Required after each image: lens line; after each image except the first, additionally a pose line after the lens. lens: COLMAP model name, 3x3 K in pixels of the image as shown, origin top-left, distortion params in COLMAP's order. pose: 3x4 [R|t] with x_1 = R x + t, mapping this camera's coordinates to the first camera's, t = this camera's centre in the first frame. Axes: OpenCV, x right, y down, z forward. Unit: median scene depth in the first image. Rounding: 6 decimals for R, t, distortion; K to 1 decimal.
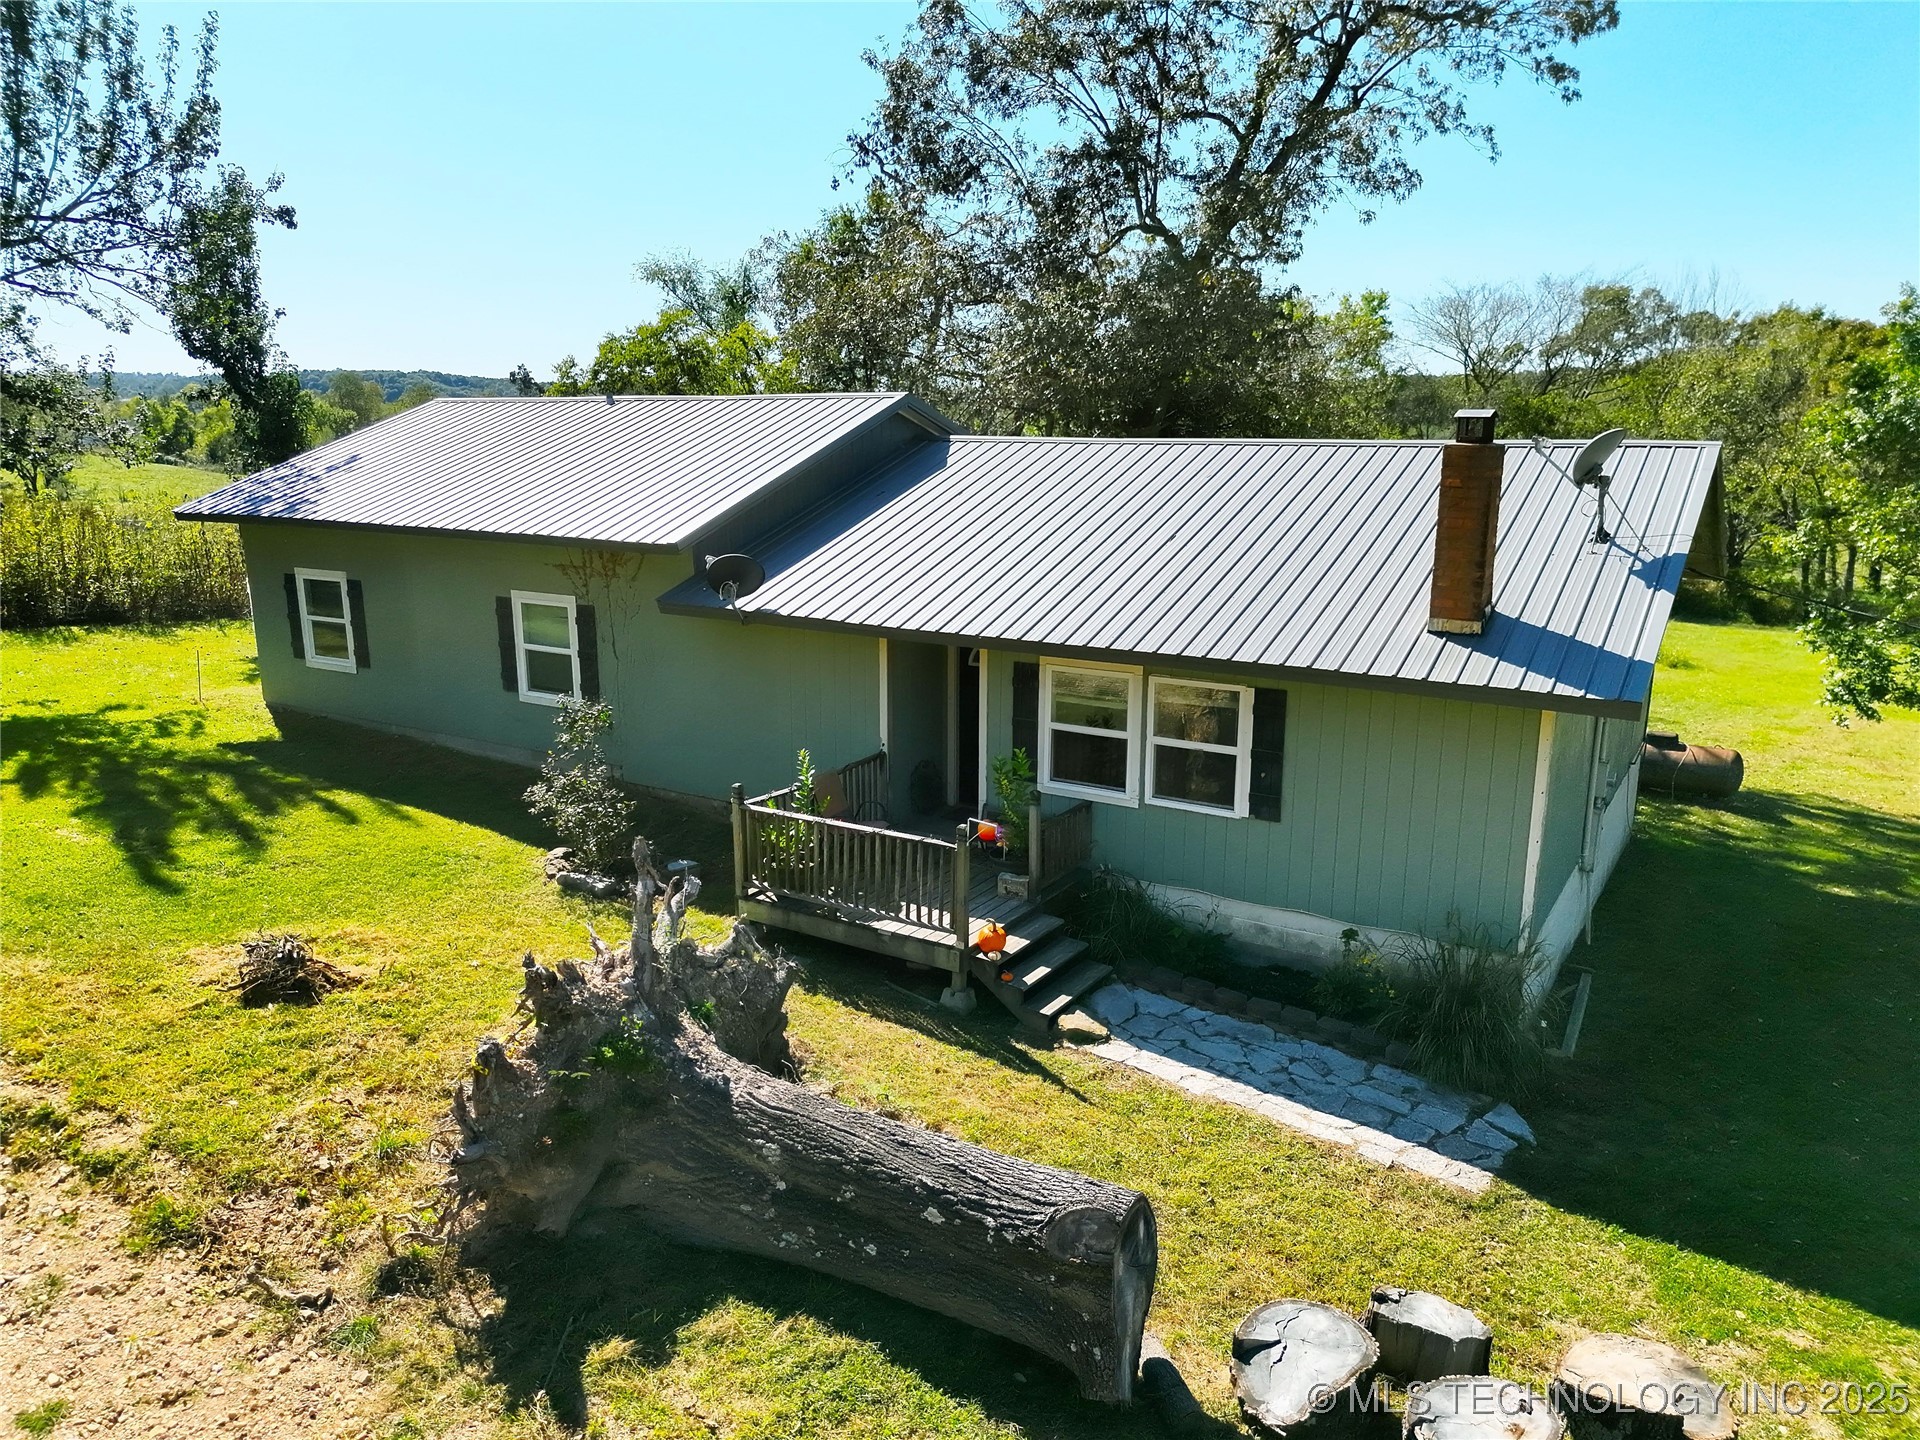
lens RADIAL K [[1336.2, 0, 960.0], [0, 1336.2, 720.0], [0, 0, 1]] dist [0.055213, -0.050730]
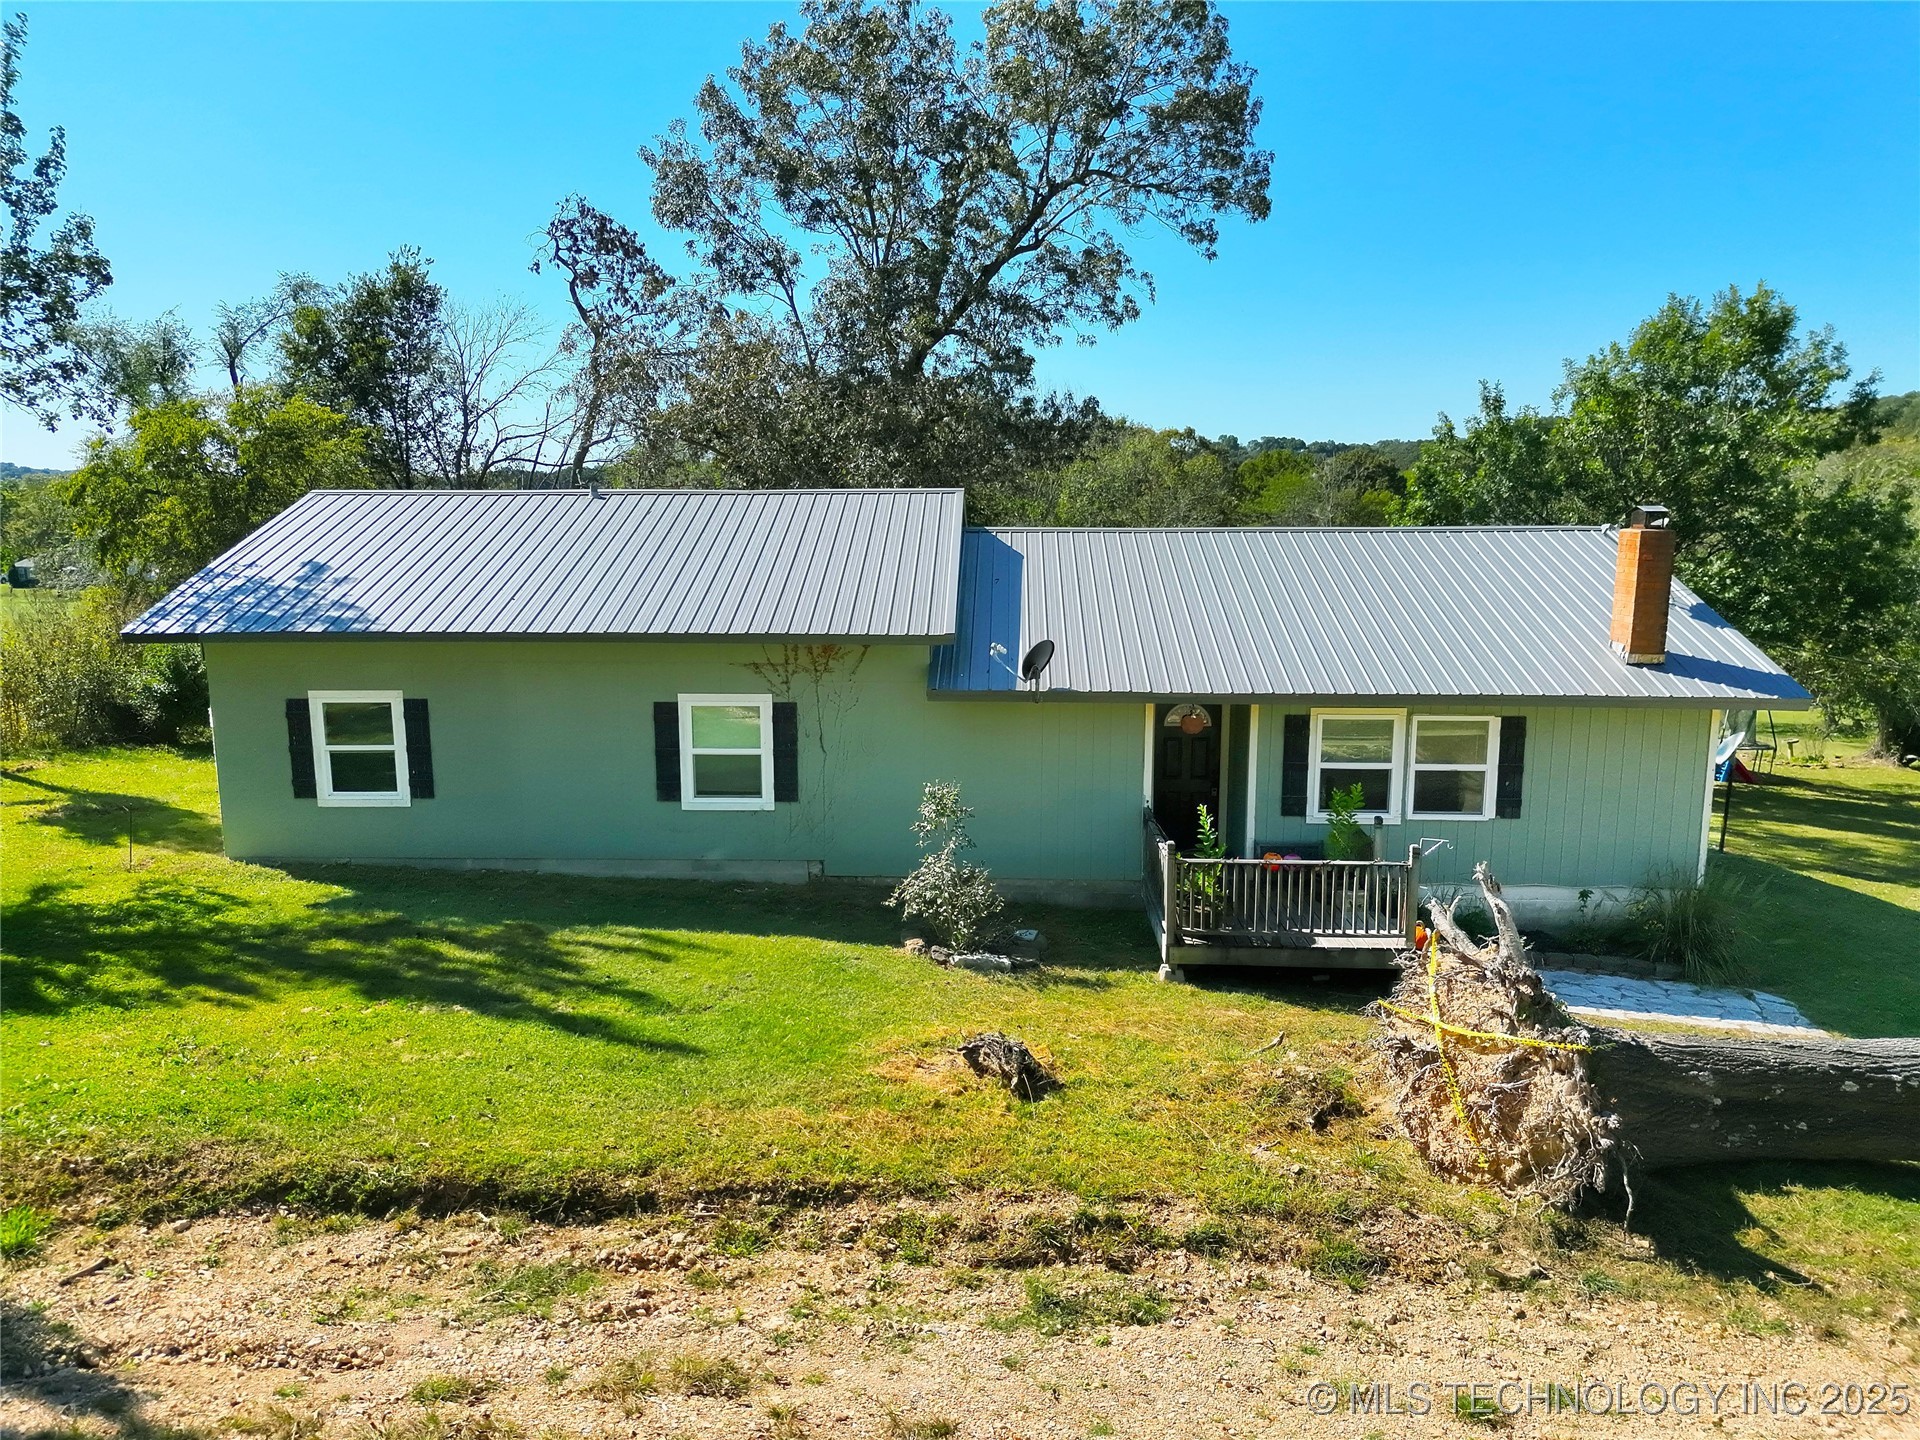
lens RADIAL K [[1336.2, 0, 960.0], [0, 1336.2, 720.0], [0, 0, 1]] dist [0.055213, -0.050730]
pose [[0.871835, -0.080988, 0.483057, -0.797741], [0.109625, 0.993480, -0.031292, -0.034738], [-0.477374, 0.080237, 0.875029, 0.100393]]
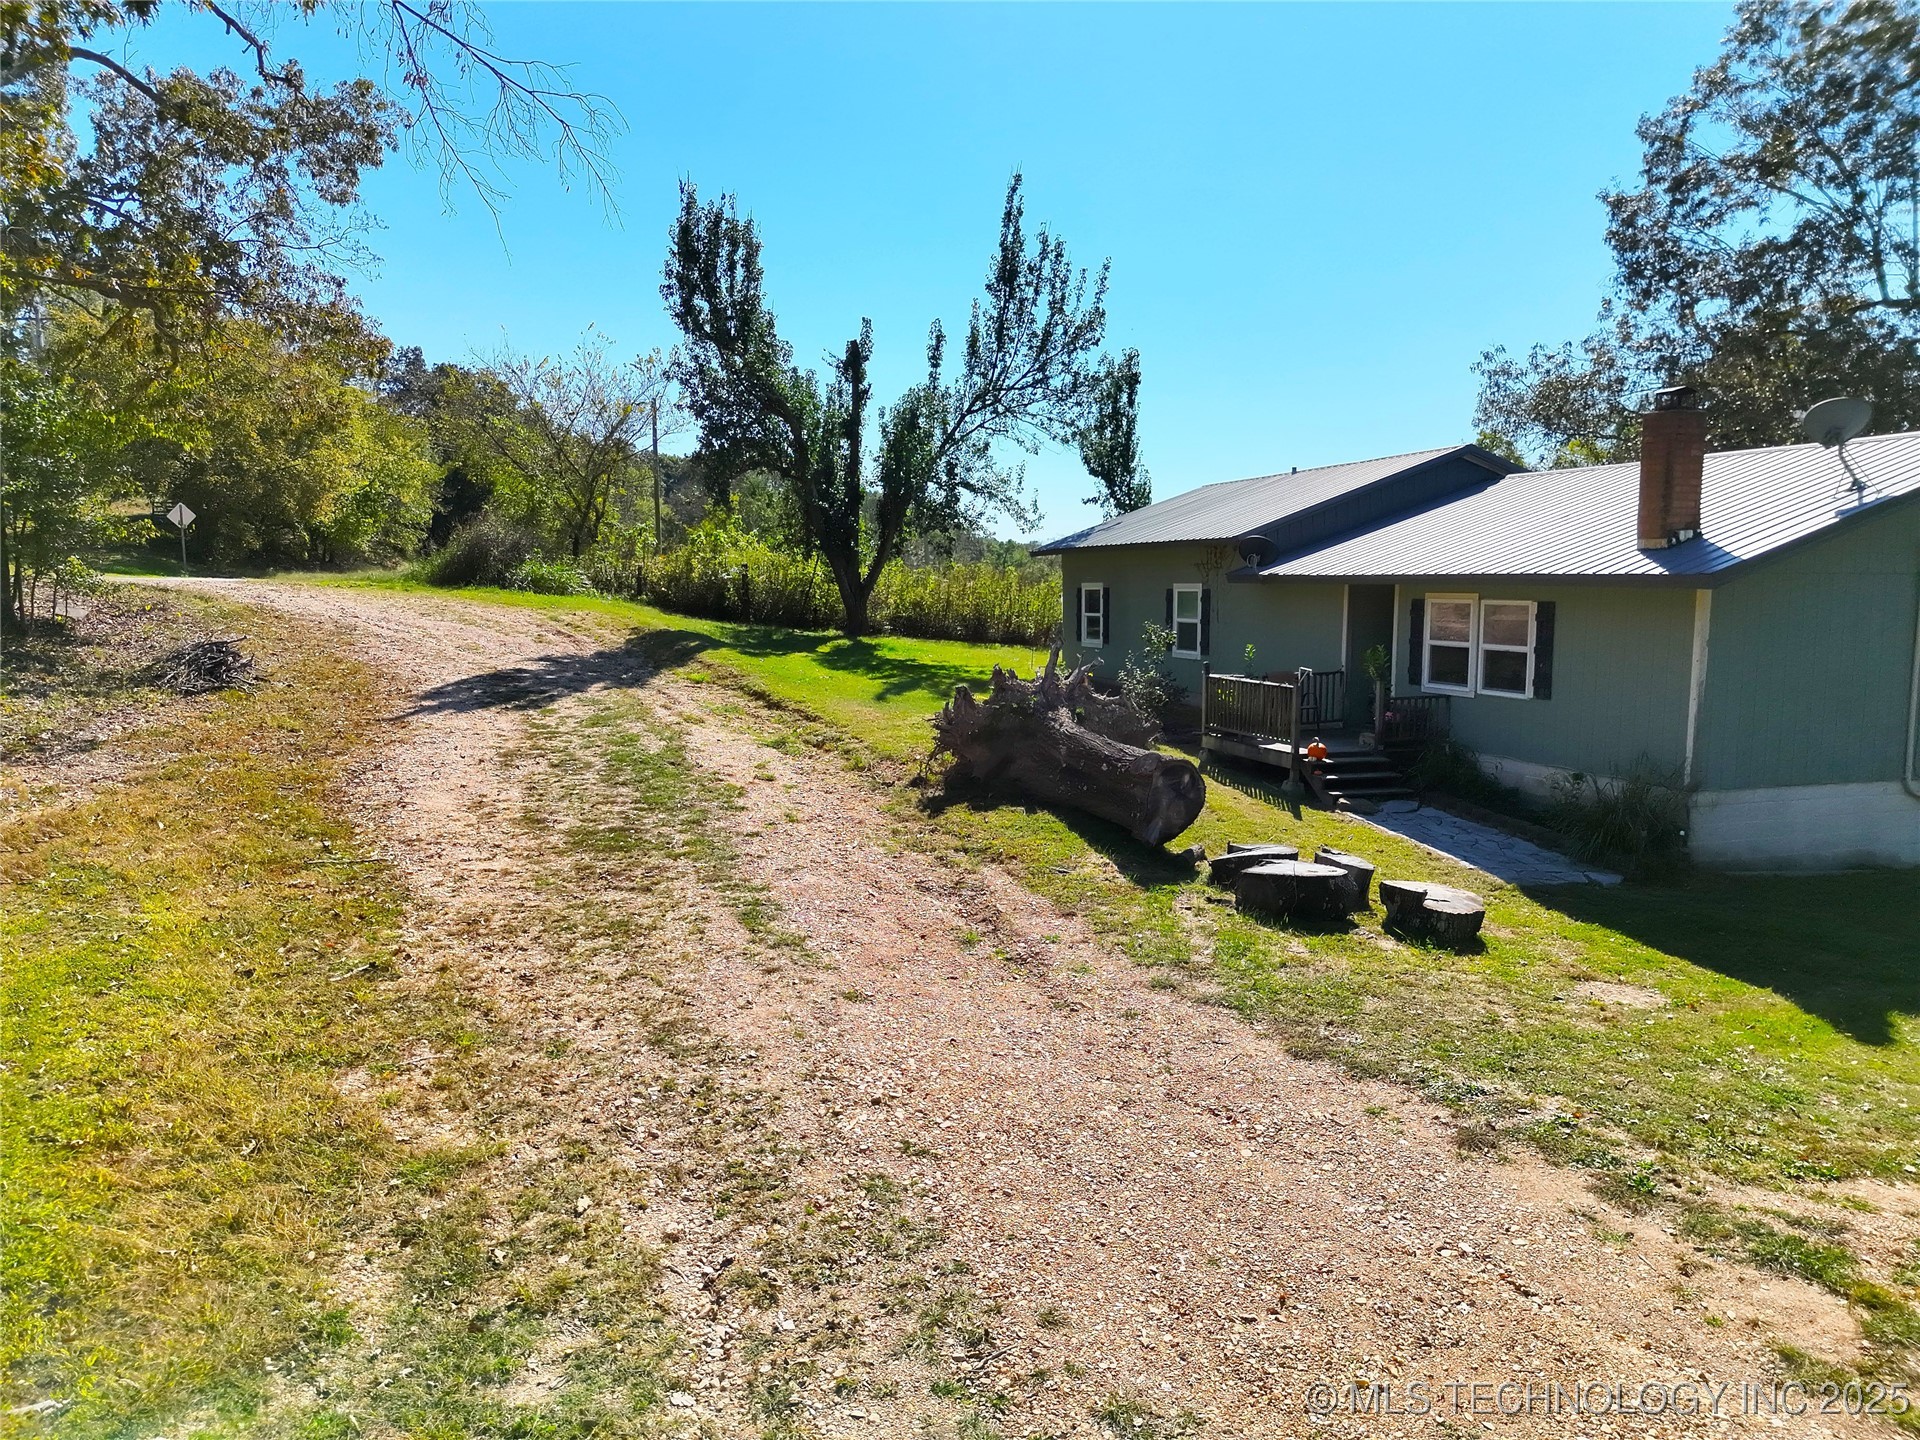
lens RADIAL K [[1357.2, 0, 956.1], [0, 1357.2, 670.0], [0, 0, 1]] dist [-0.002384, 0.133673]
pose [[0.762105, 0.040095, -0.646211, 0.624521], [-0.141000, 0.984403, -0.105209, 0.257558], [0.631914, 0.171296, 0.755872, -0.405131]]
